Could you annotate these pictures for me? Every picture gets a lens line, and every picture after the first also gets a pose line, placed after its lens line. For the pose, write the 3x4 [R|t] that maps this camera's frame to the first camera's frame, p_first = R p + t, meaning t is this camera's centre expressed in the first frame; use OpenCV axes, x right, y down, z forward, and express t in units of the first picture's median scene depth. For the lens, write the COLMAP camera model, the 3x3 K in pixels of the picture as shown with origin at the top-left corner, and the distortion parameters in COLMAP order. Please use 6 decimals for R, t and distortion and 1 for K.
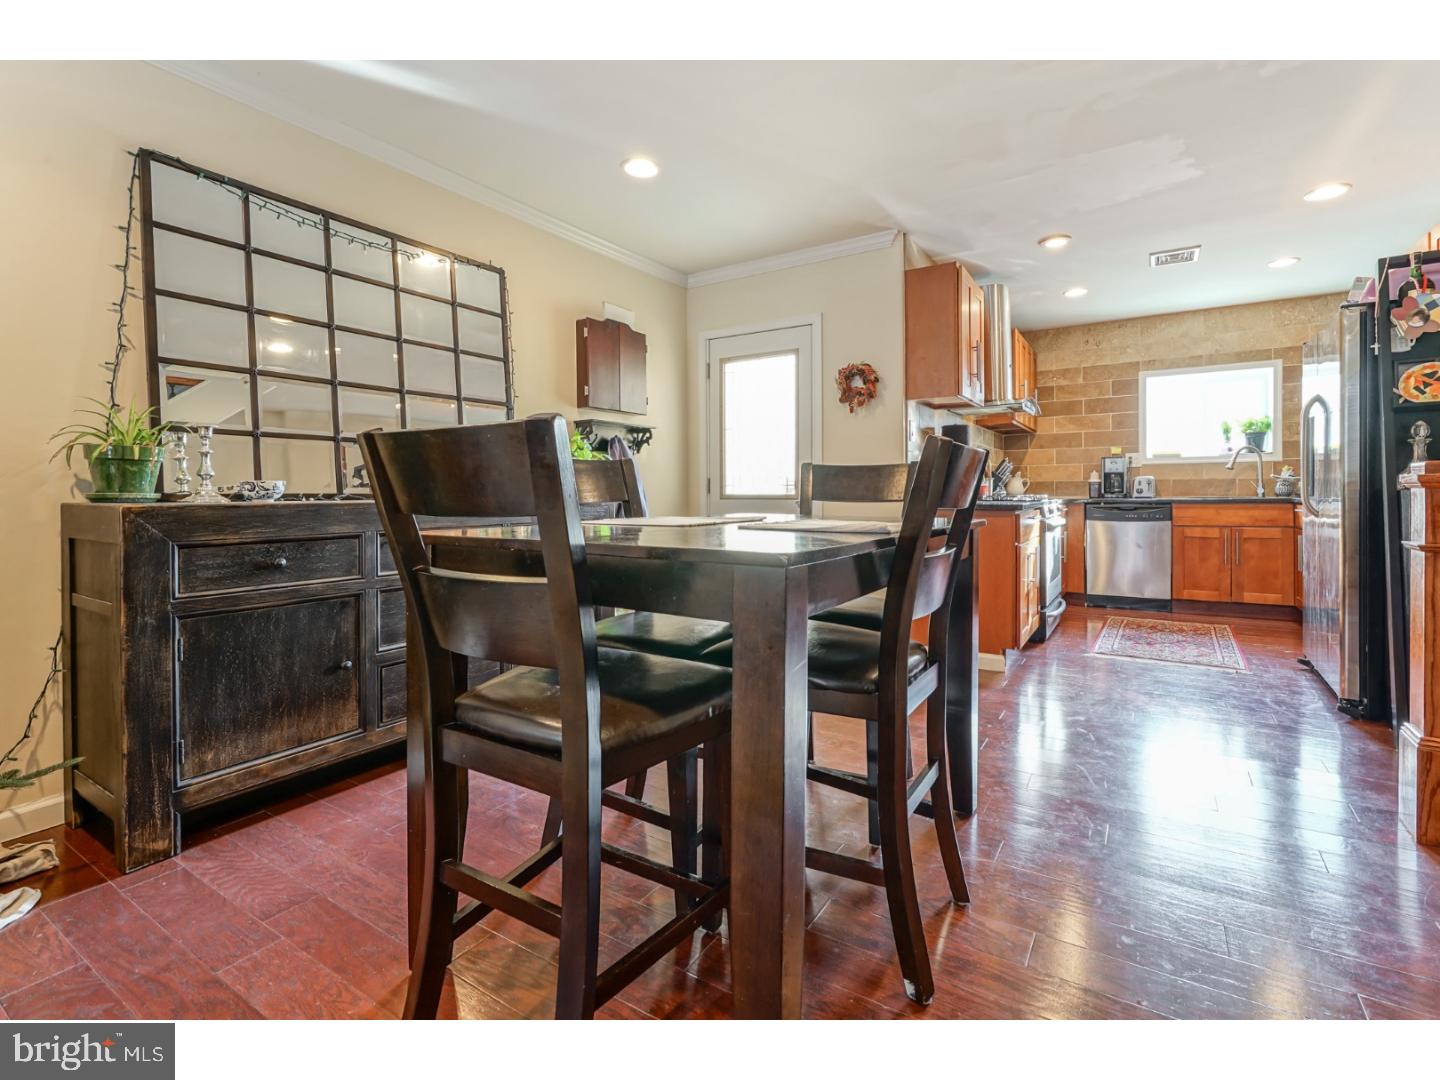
lens RADIAL K [[655.3, 0, 756.1], [0, 655.3, 497.2], [0, 0, 1]] dist [-0.004390, 0.001801]
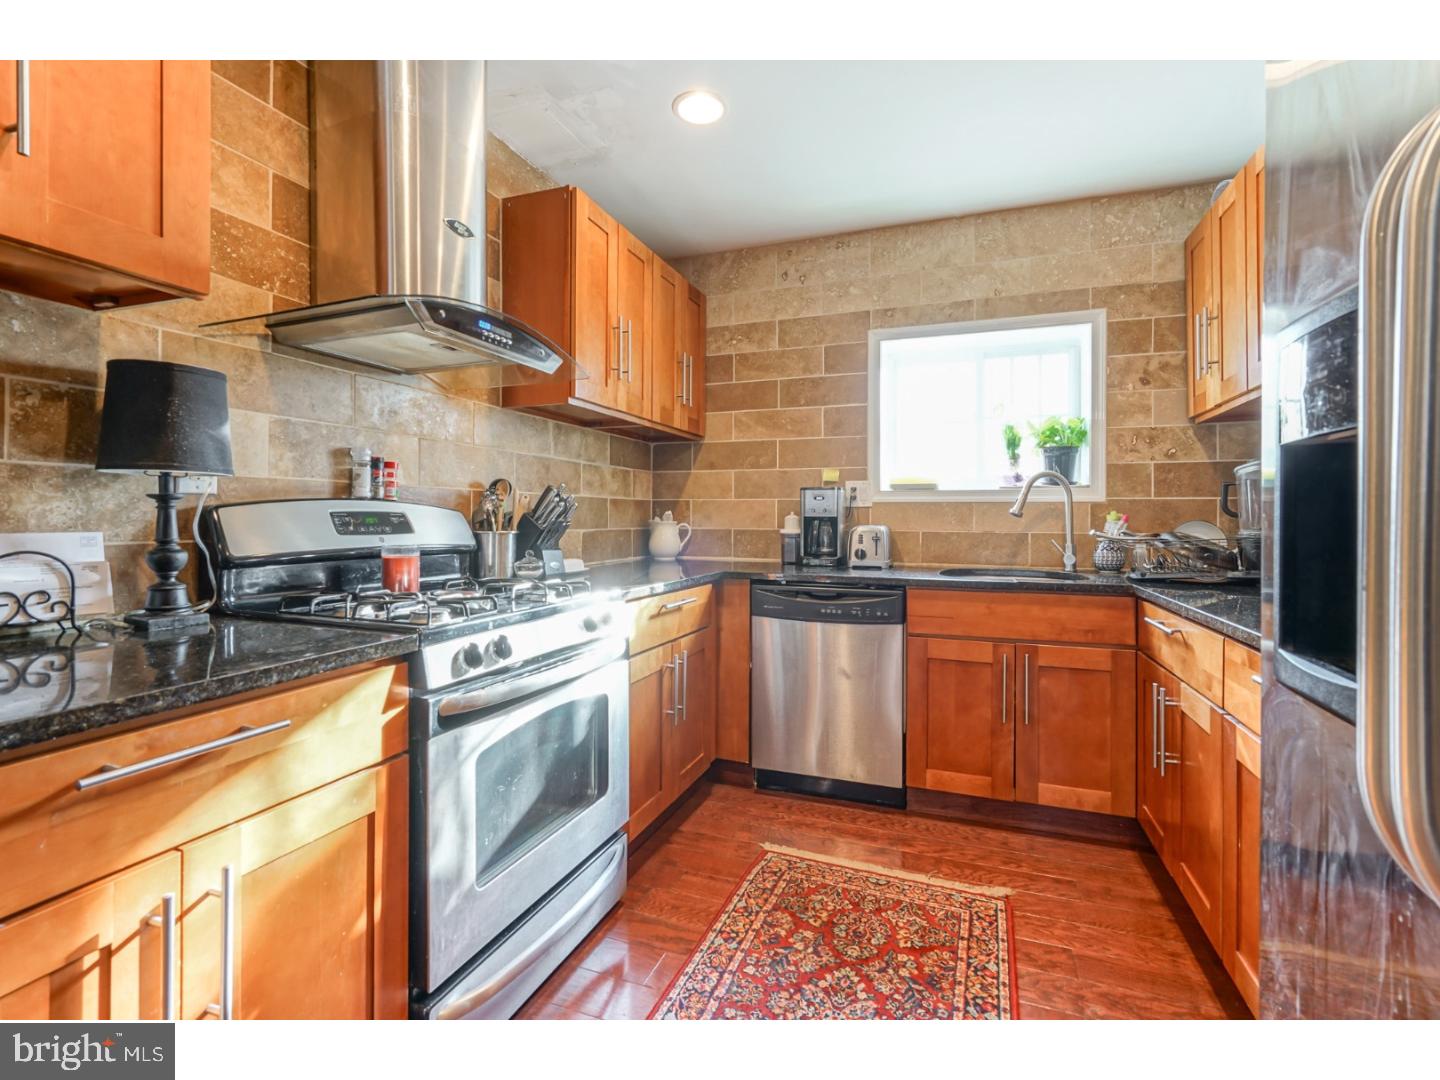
lens RADIAL K [[655.3, 0, 733.1], [0, 655.3, 508.2], [0, 0, 1]] dist [-0.004390, 0.001801]
pose [[0.981836, 0.016869, 0.188979, 0.492744], [-0.013001, 0.999680, -0.021690, -0.042028], [-0.189284, 0.018840, 0.981742, 0.648175]]
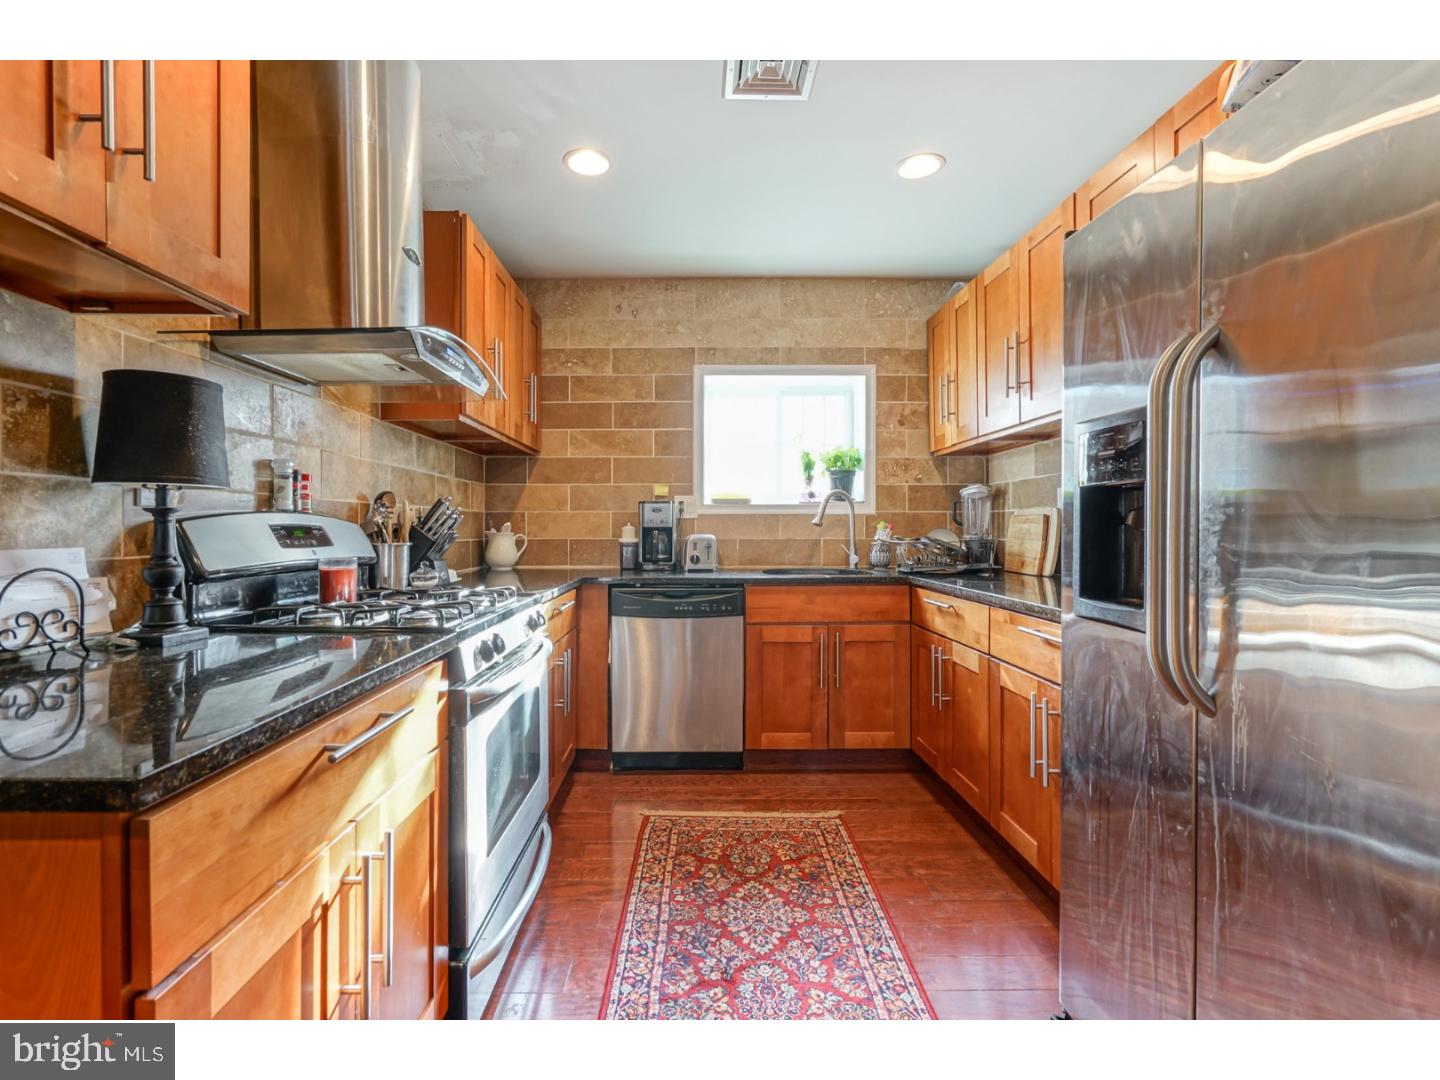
lens RADIAL K [[655.3, 0, 694.8], [0, 655.3, 519.7], [0, 0, 1]] dist [-0.004390, 0.001801]
pose [[0.854473, 0.014527, 0.519292, 0.347763], [-0.002966, 0.999729, -0.023086, -0.040198], [-0.519487, 0.018187, 0.854285, 0.618292]]
